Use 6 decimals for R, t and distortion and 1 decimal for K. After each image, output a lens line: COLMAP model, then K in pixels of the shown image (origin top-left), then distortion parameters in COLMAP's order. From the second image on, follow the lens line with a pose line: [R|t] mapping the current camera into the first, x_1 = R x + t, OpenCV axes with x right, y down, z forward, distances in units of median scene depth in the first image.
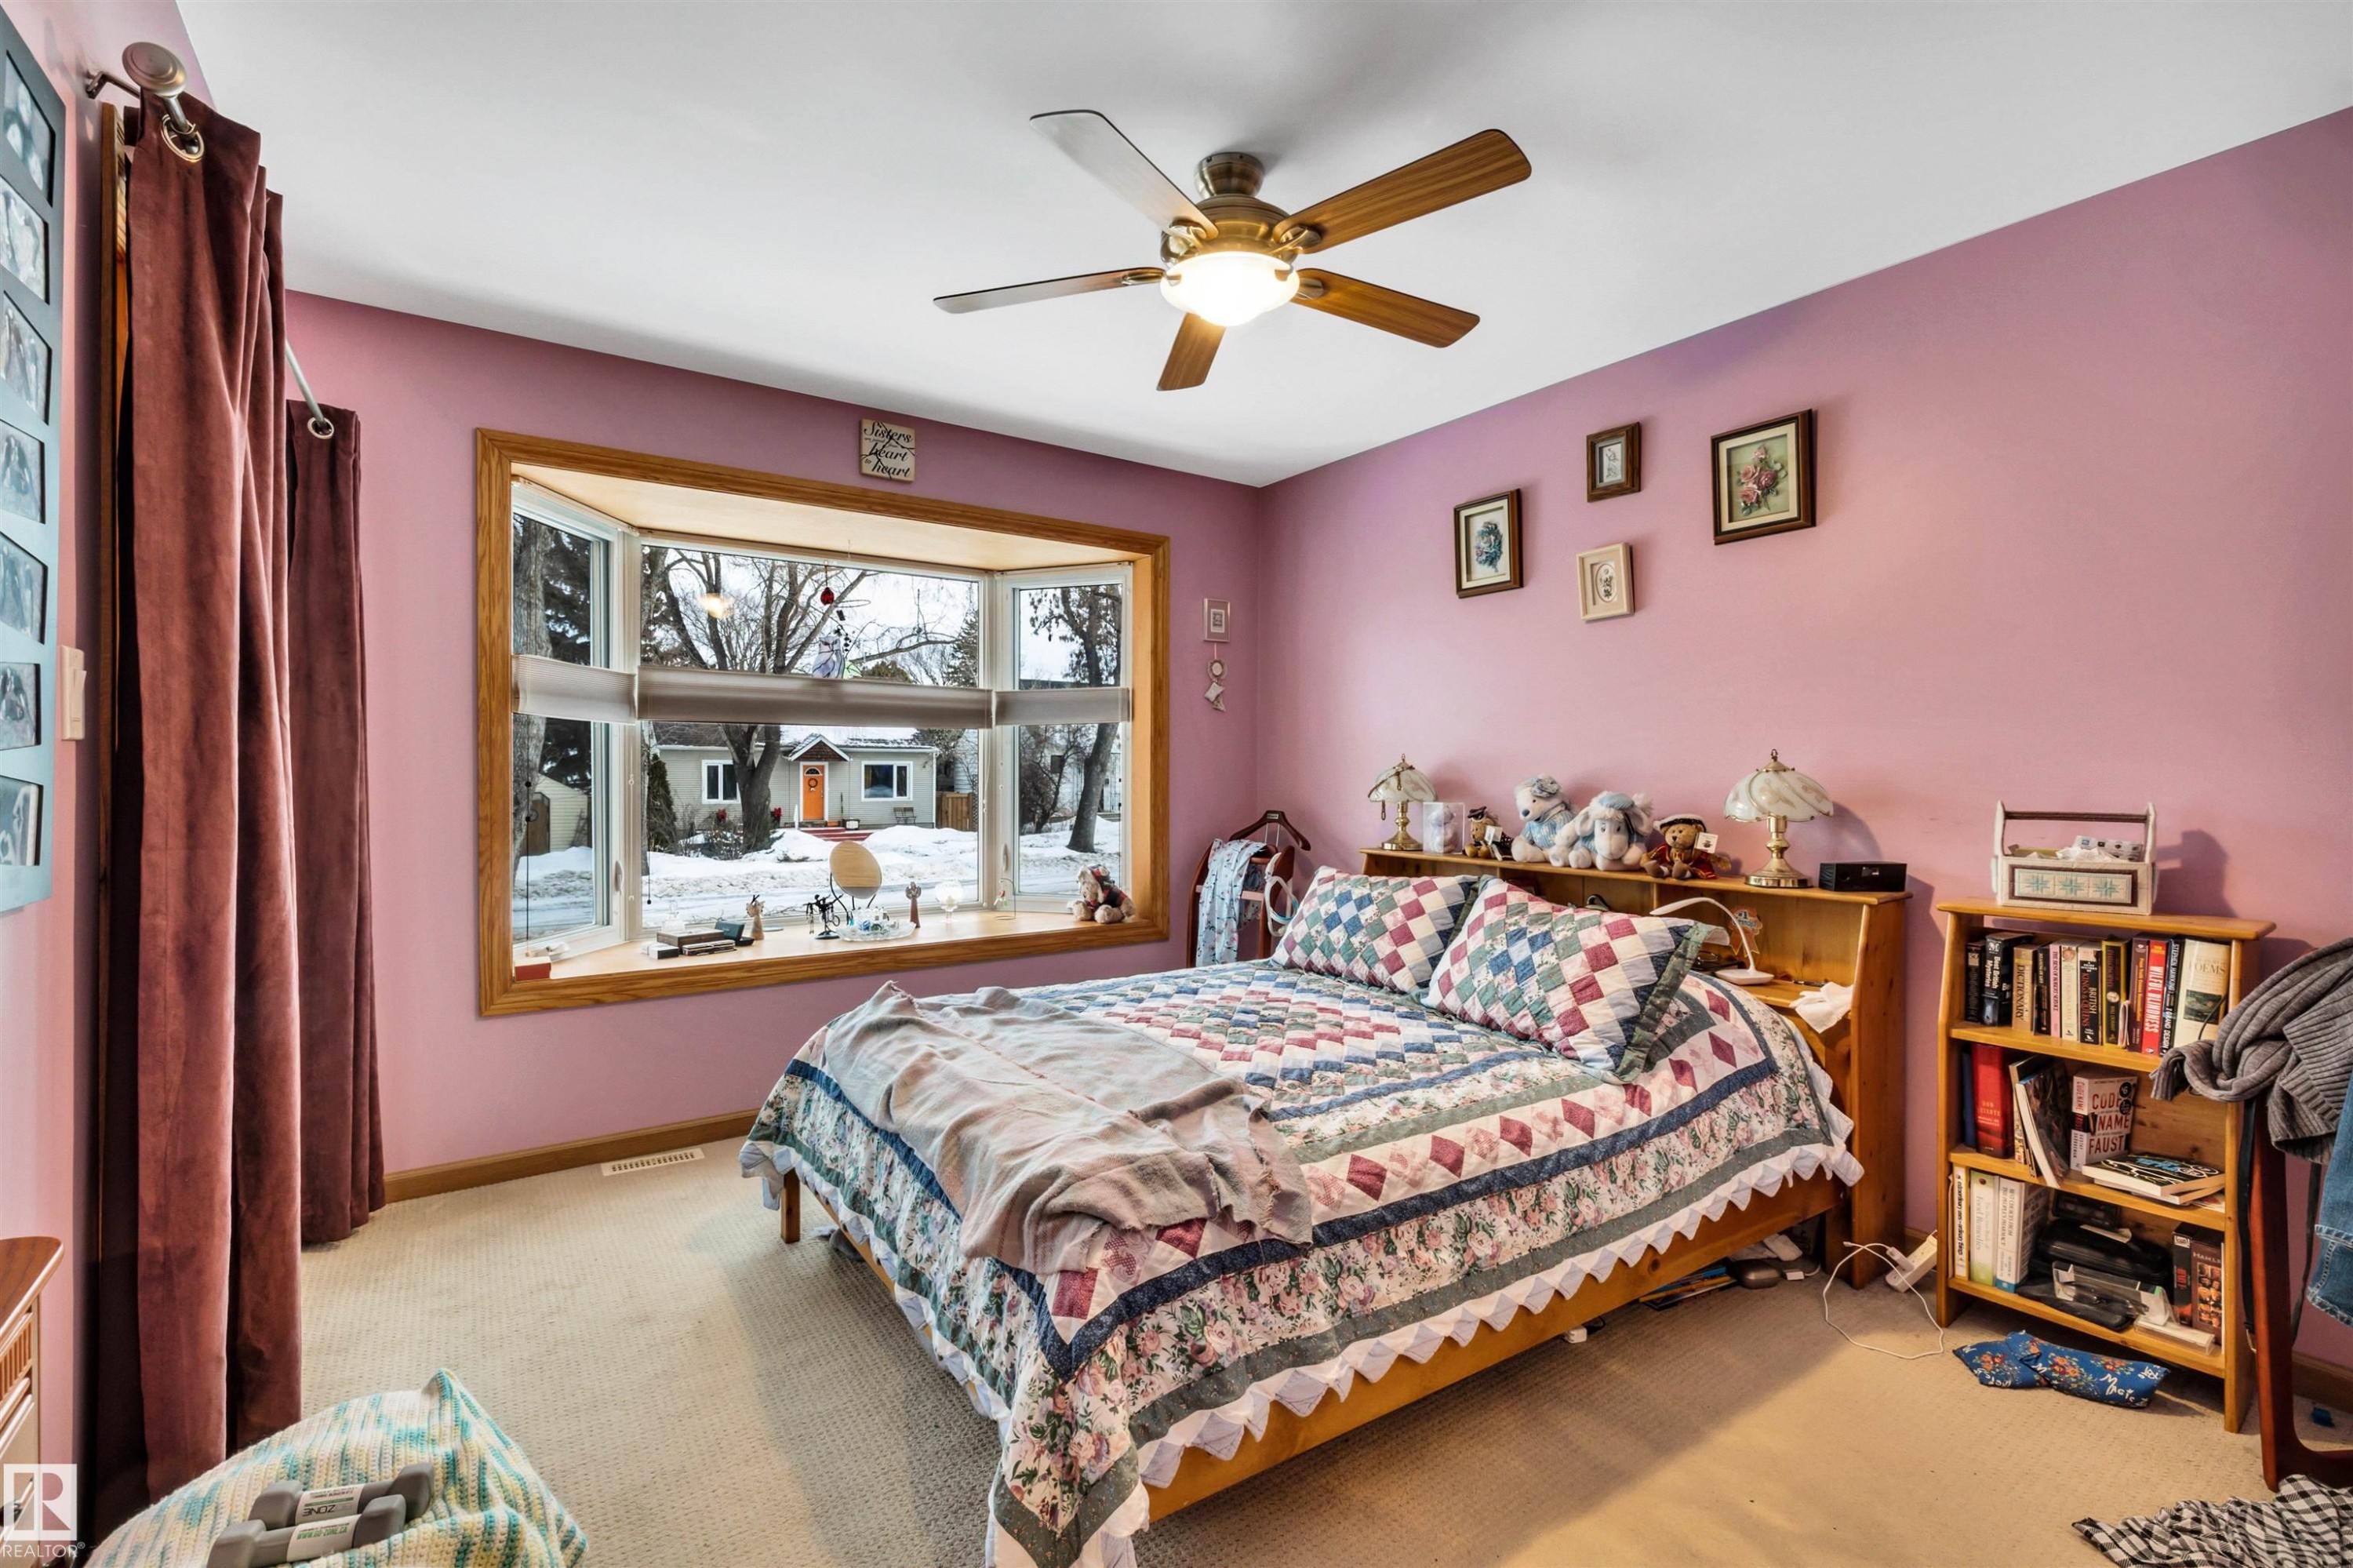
lens RADIAL K [[1074.4, 0, 1130.3], [0, 1074.4, 780.9], [0, 0, 1]] dist [0.000809, 0.000148]
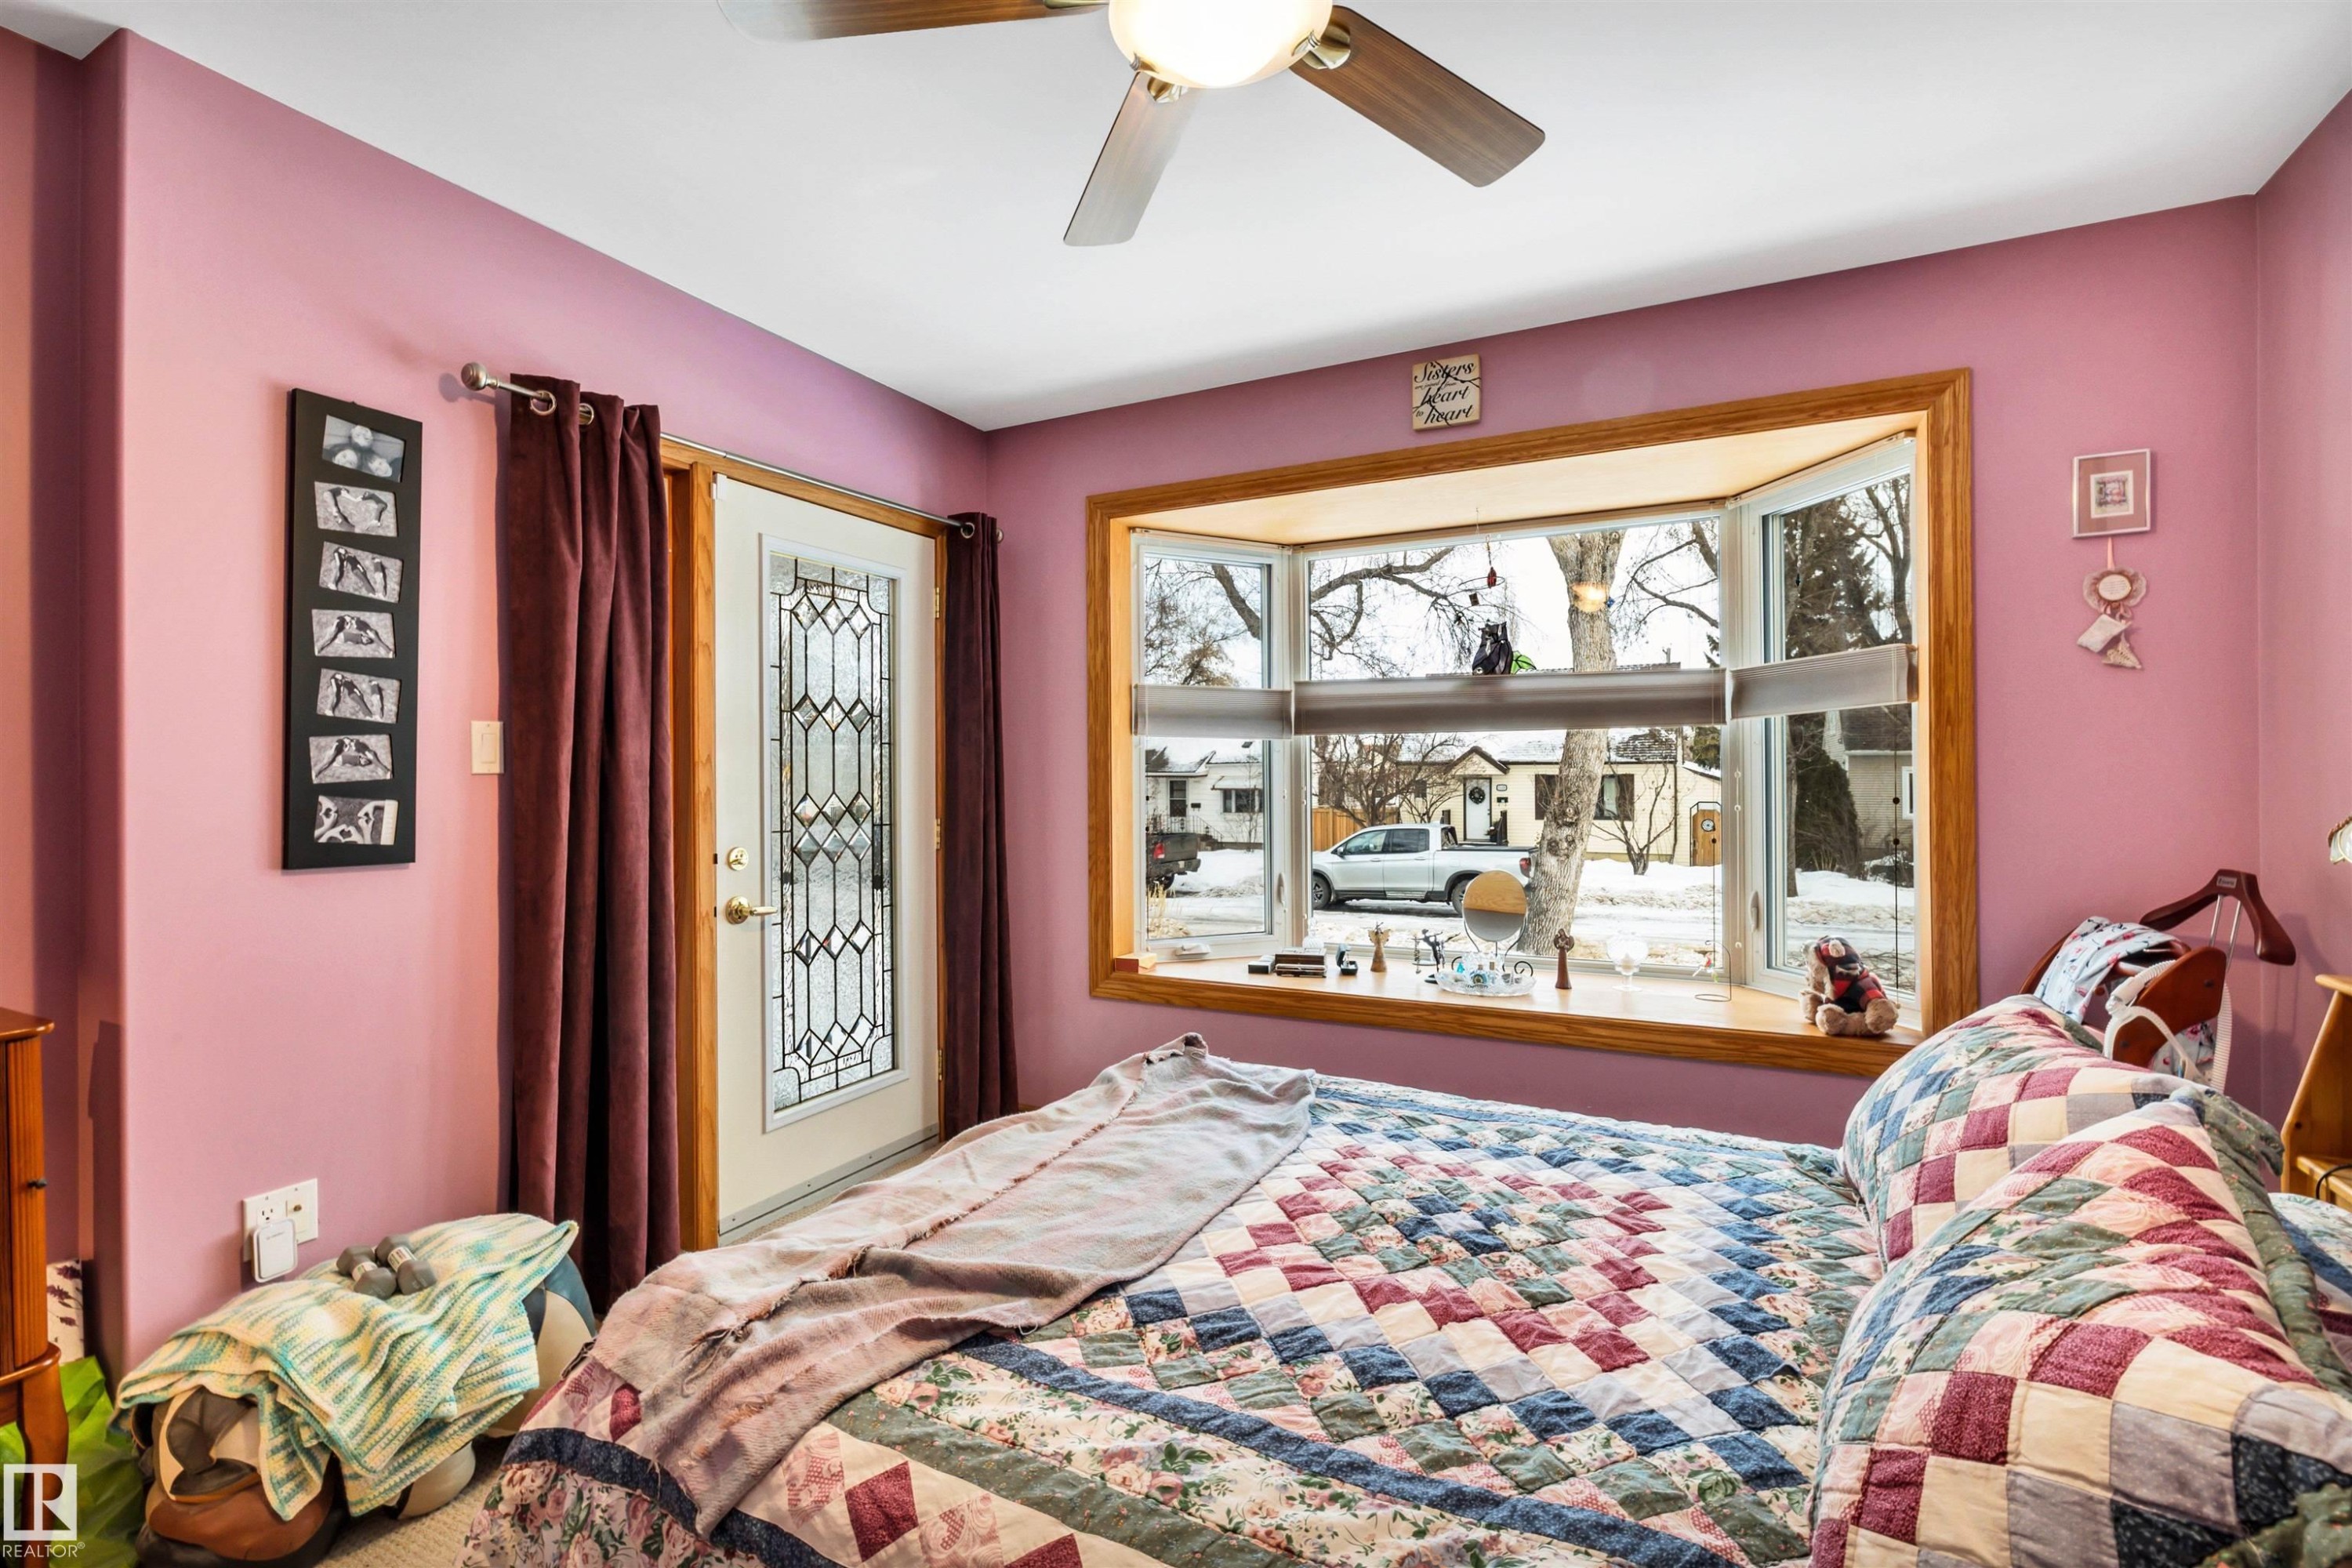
lens RADIAL K [[1073.9, 0, 1129.9], [0, 1073.9, 780.9], [0, 0, 1]] dist [0.000809, 0.000148]
pose [[0.459709, -0.002063, -0.888067, 0.390355], [-0.004306, 0.999980, -0.004552, -0.008877], [0.888059, 0.005917, 0.459691, 0.421620]]
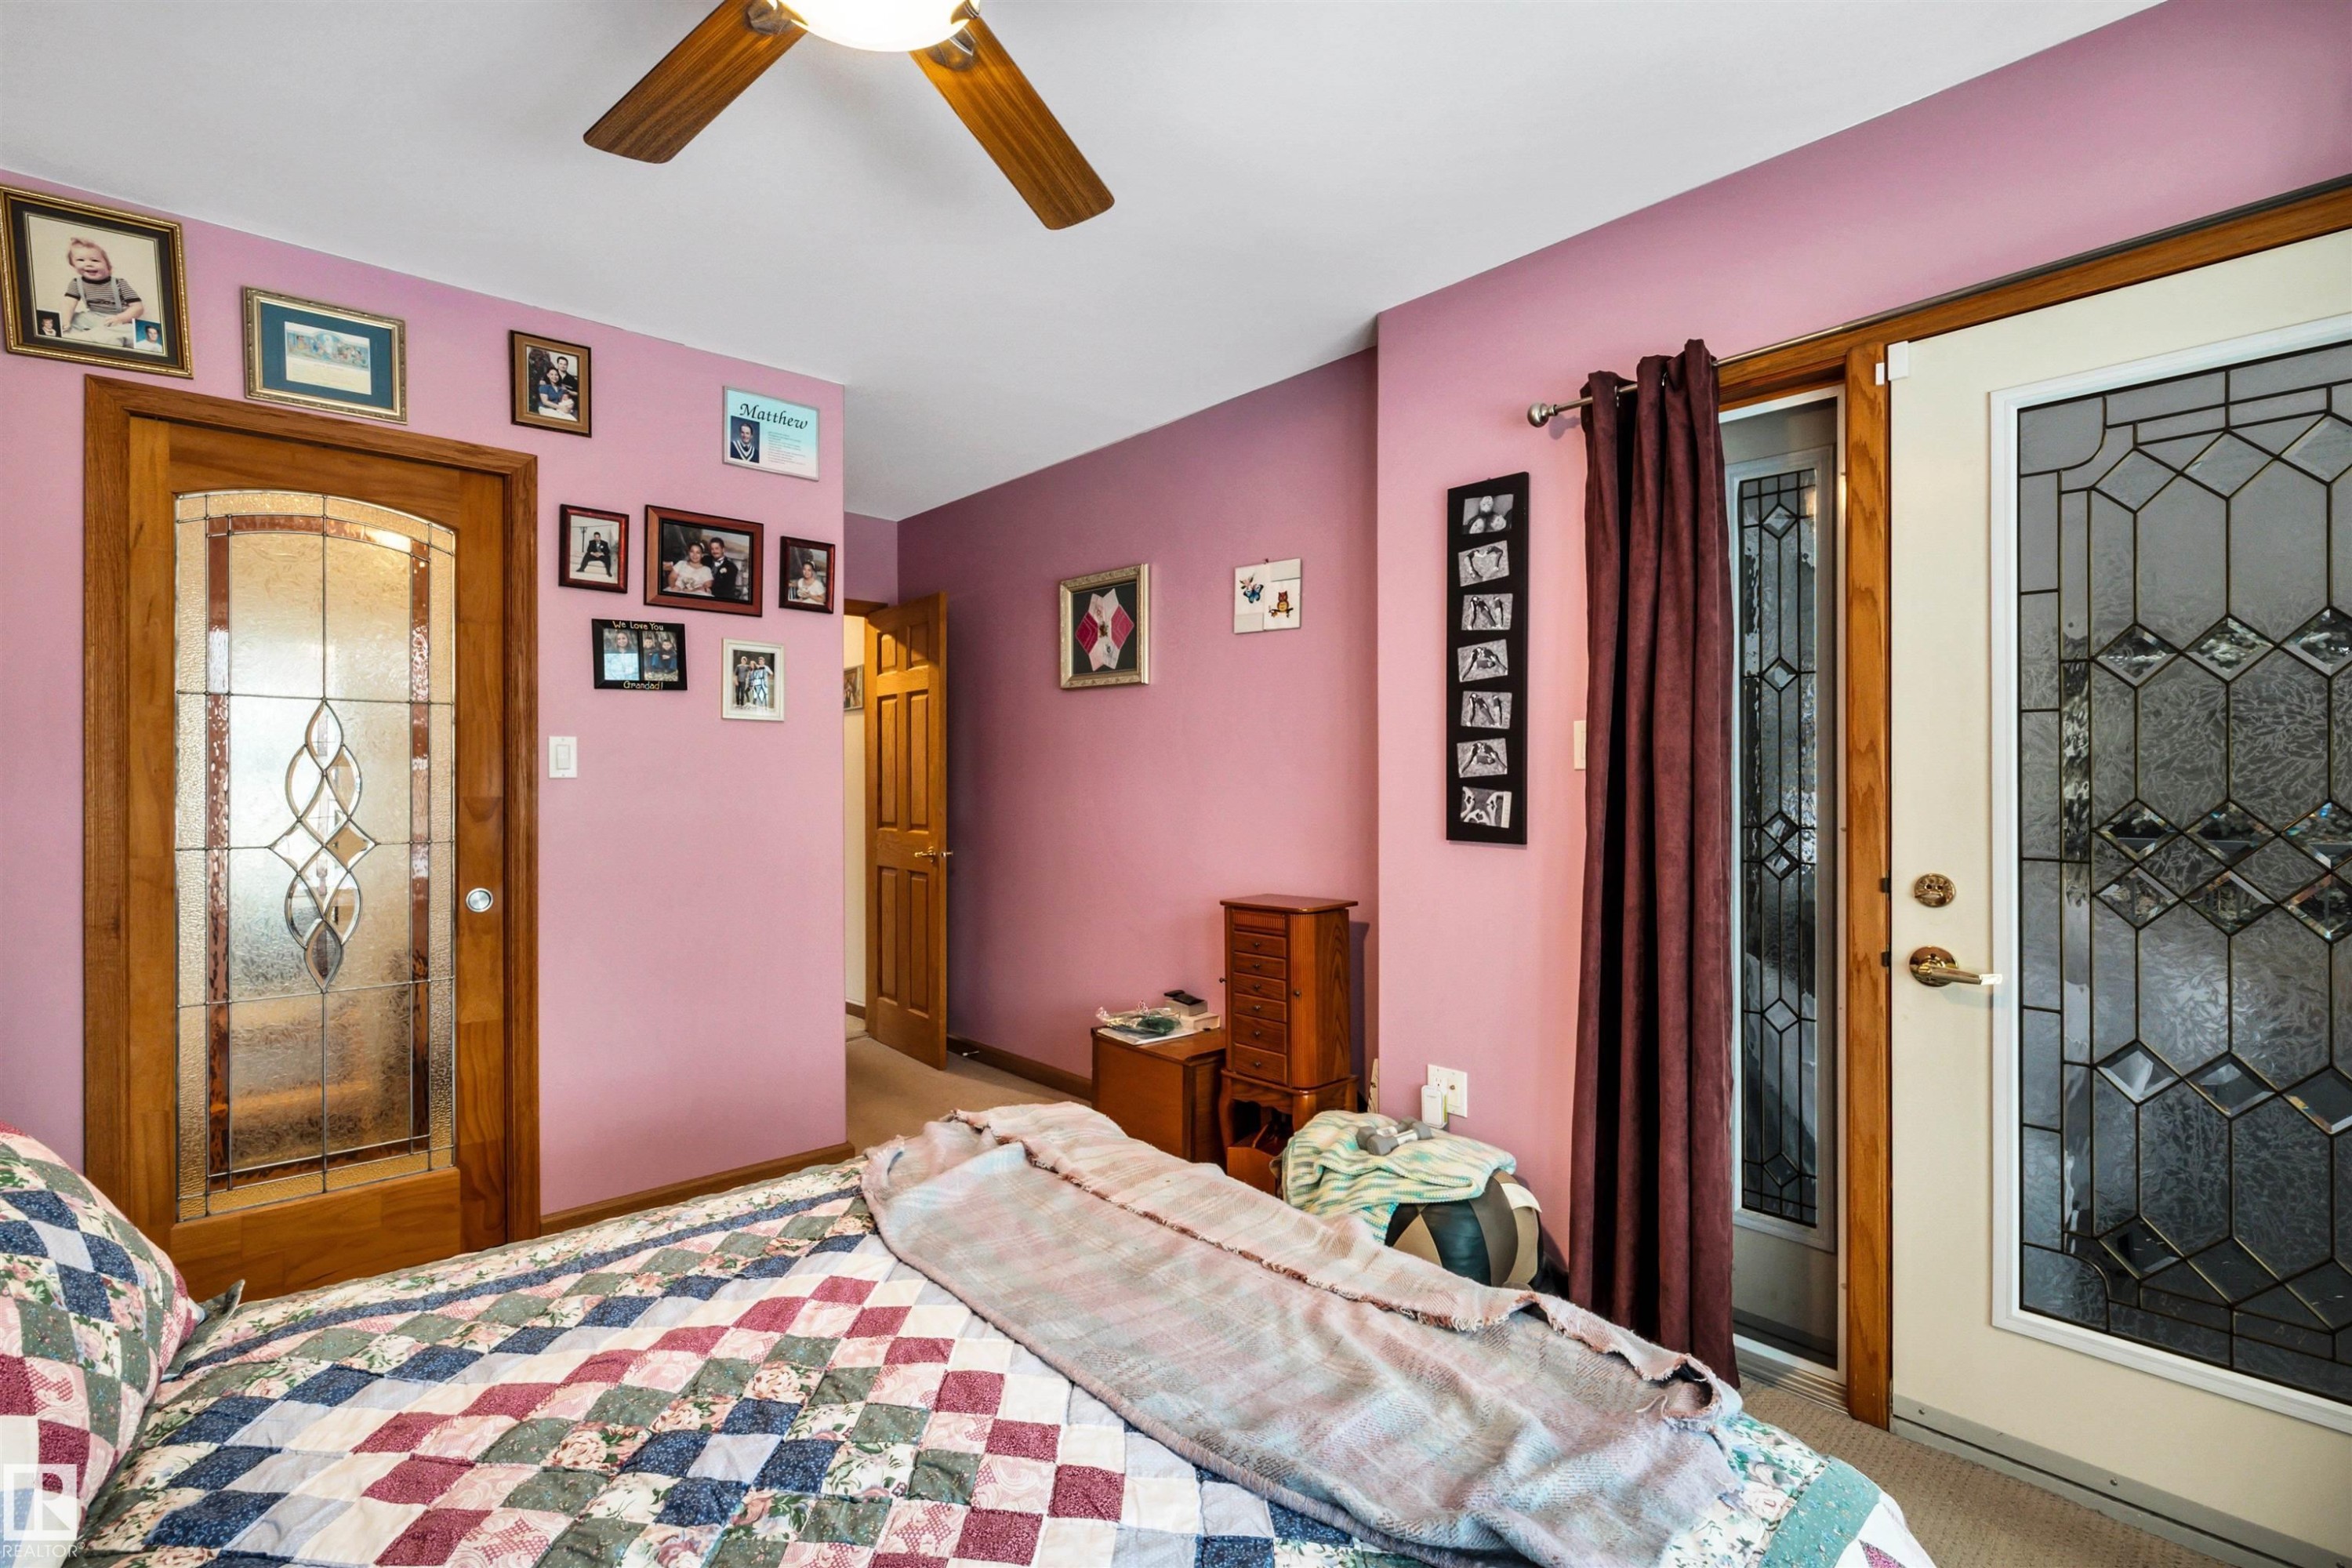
lens RADIAL K [[1067.7, 0, 1176.0], [0, 1067.7, 784.0], [0, 0, 1]] dist [-0.015176, 0.000037]
pose [[-0.990281, -0.003278, -0.139041, 0.002939], [-0.005118, 0.999904, 0.012877, -0.012324], [0.138986, 0.013464, -0.990203, 1.006020]]
